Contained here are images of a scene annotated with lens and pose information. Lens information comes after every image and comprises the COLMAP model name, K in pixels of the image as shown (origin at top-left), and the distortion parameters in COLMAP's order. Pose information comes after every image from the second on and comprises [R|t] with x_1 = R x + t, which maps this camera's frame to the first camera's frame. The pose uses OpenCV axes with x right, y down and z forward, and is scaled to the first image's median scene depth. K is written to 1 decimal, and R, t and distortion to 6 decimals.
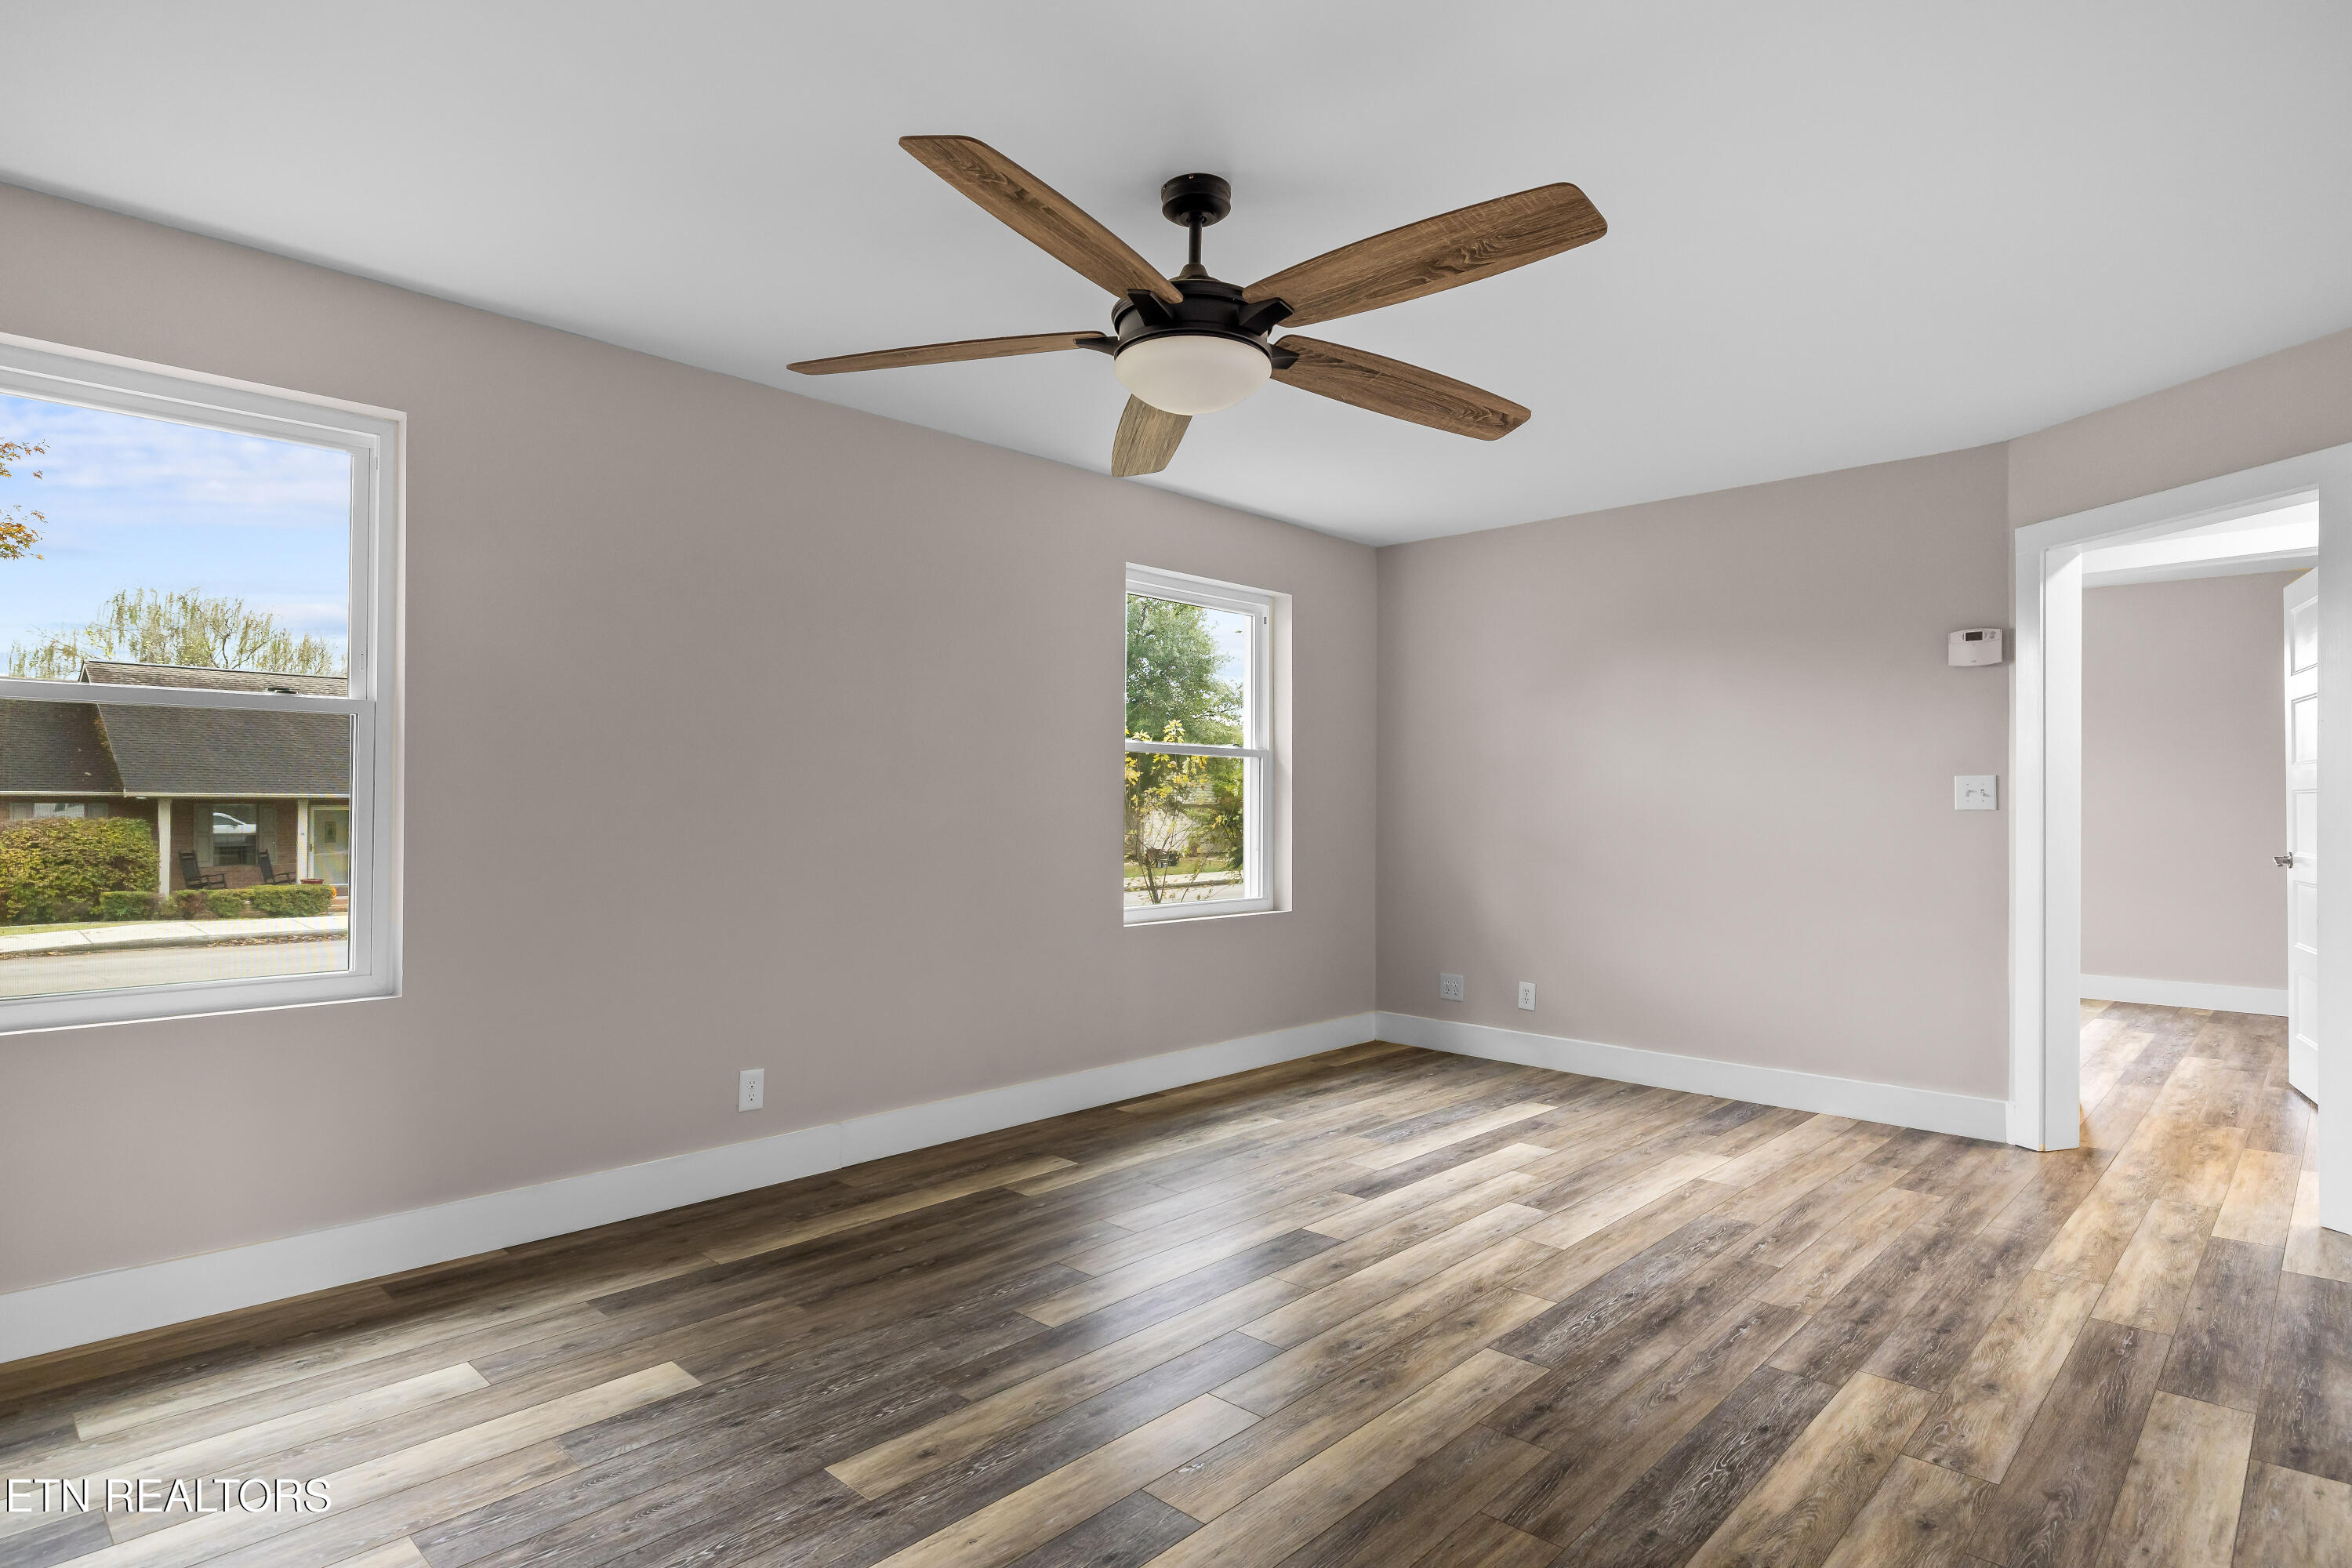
lens RADIAL K [[1213.0, 0, 1174.4], [0, 1213.0, 788.4], [0, 0, 1]] dist [-0.004000, -0.000326]
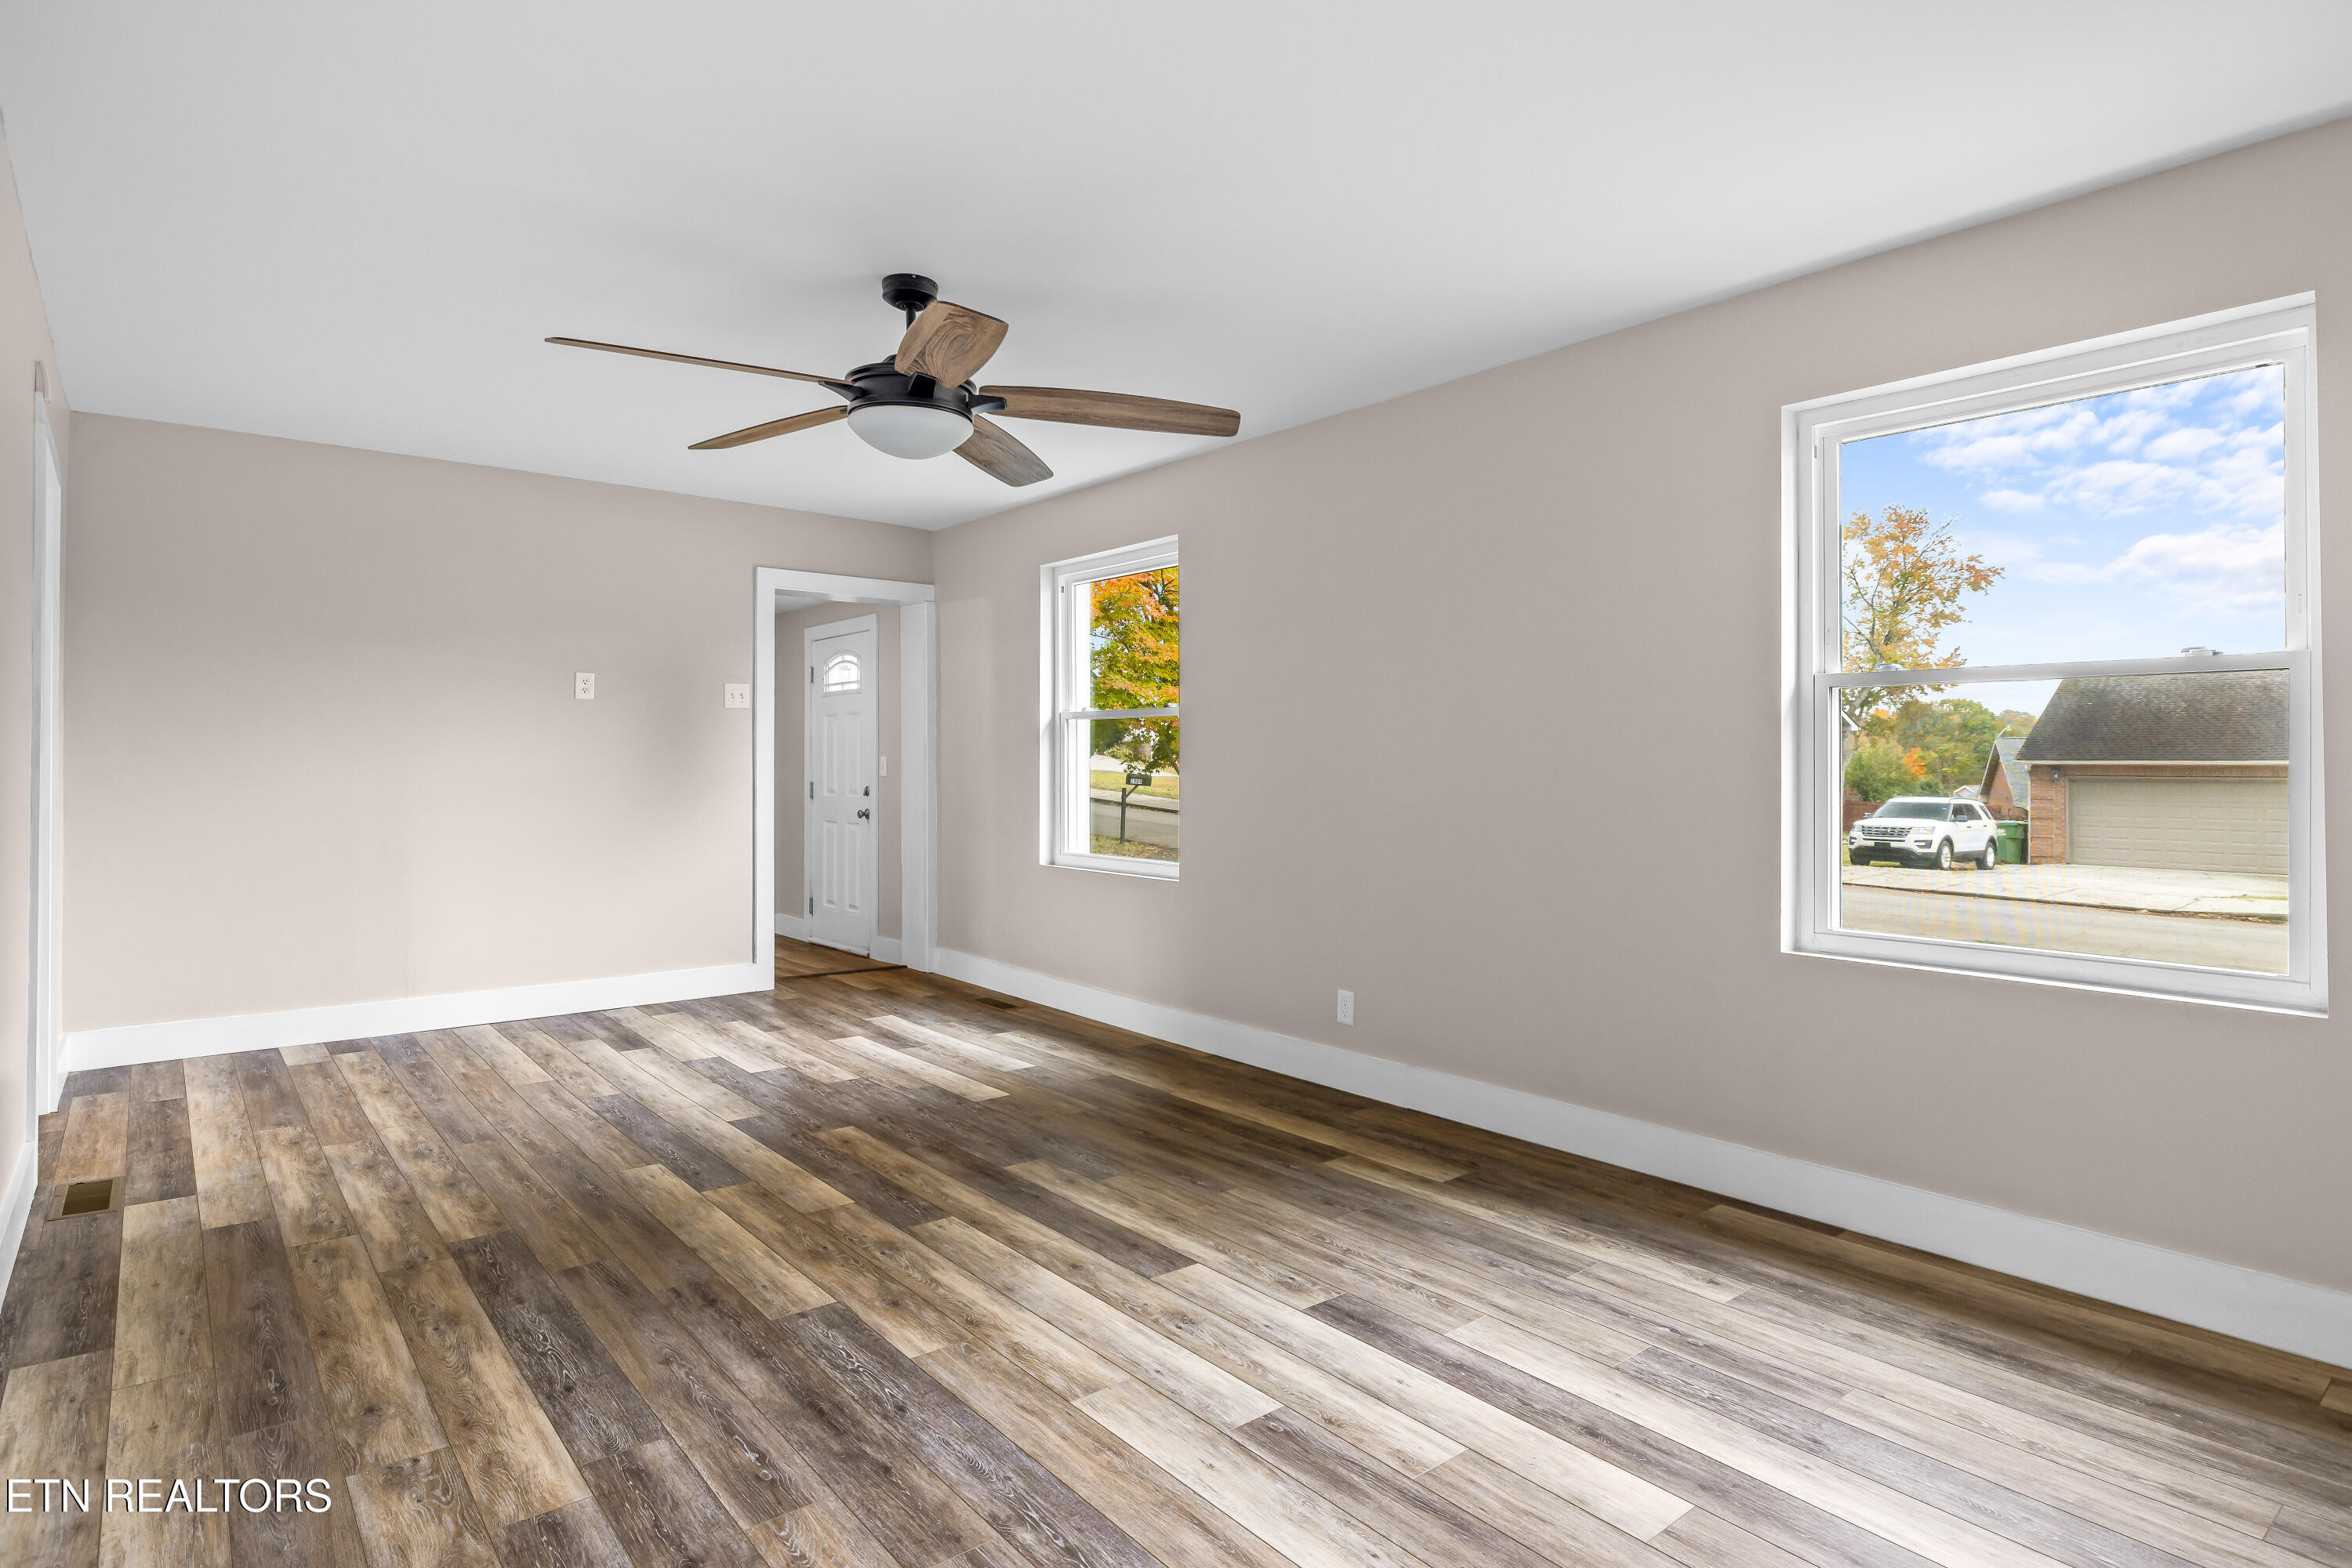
lens RADIAL K [[1213.0, 0, 1174.1], [0, 1213.0, 773.9], [0, 0, 1]] dist [-0.004000, -0.000326]
pose [[-0.100222, 0.005862, -0.994948, 1.009018], [0.008366, 0.999952, 0.005049, 0.013852], [0.994930, -0.007817, -0.100267, 1.130421]]
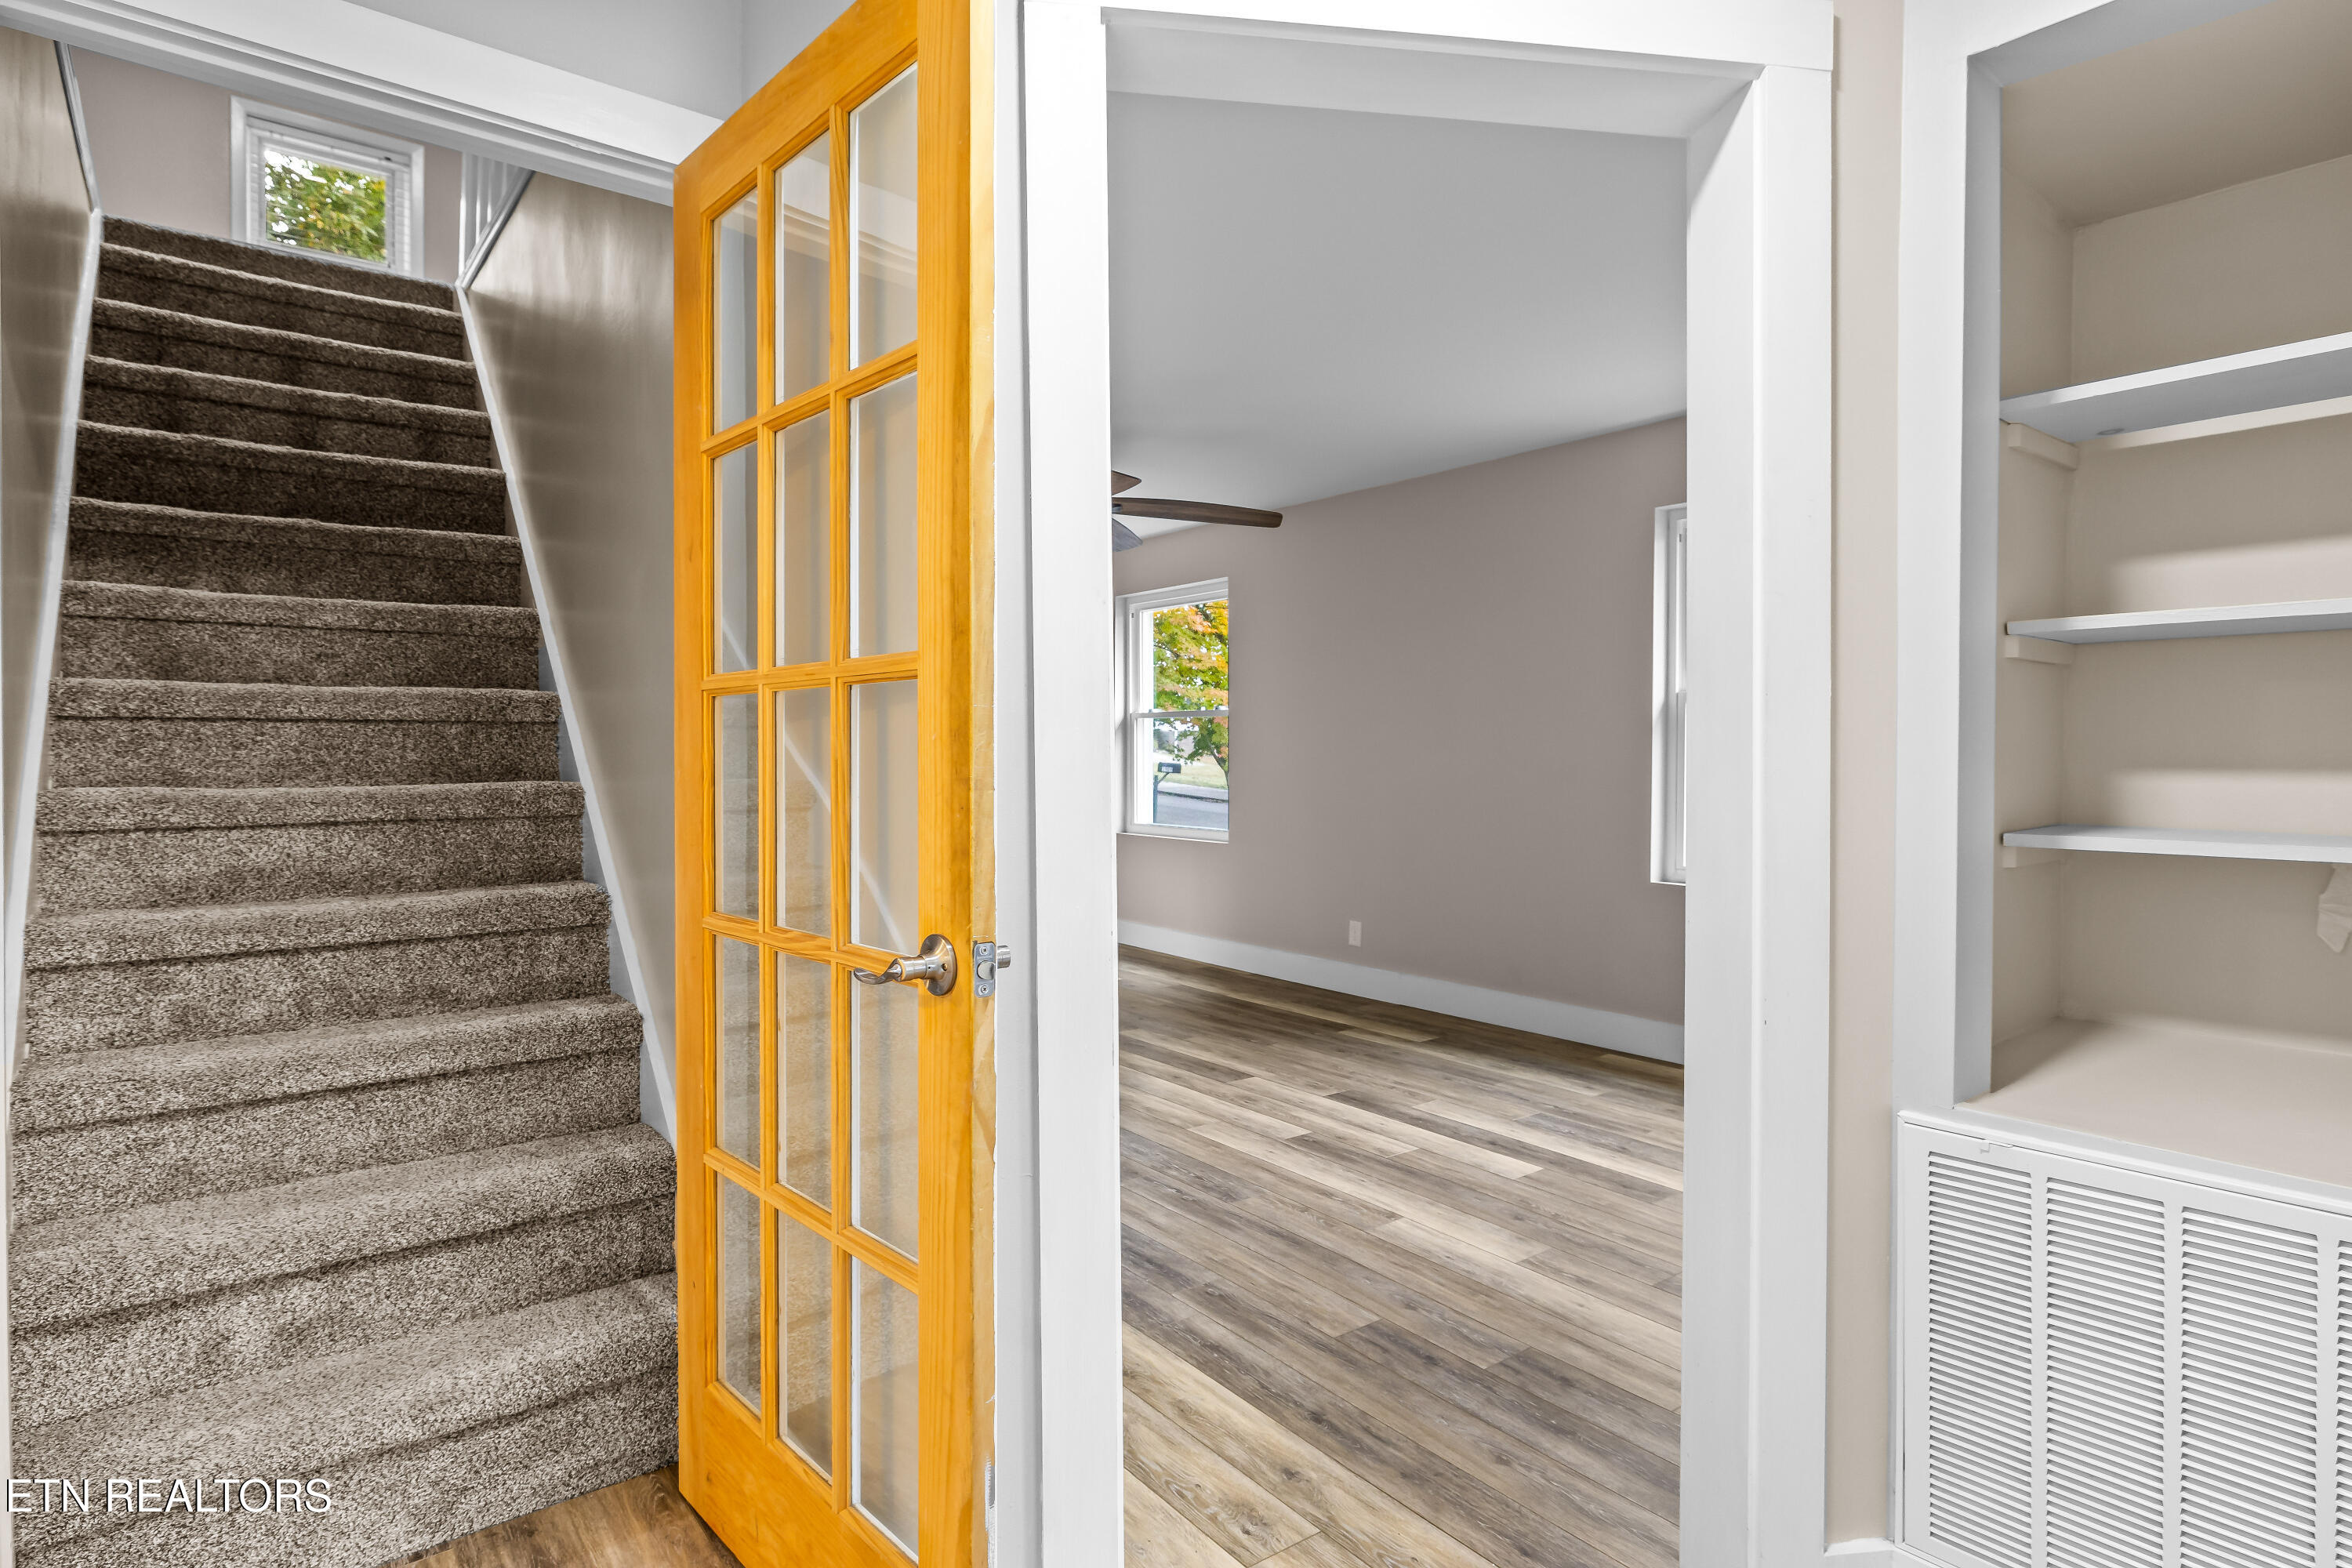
lens RADIAL K [[1191.5, 0, 1172.2], [0, 1191.5, 772.0], [0, 0, 1]] dist [-0.001115, -0.000135]
pose [[-0.120058, 0.013035, -0.992681, 1.478263], [0.009251, 0.999885, 0.012010, 0.015096], [0.992724, -0.007742, -0.120165, 1.127022]]
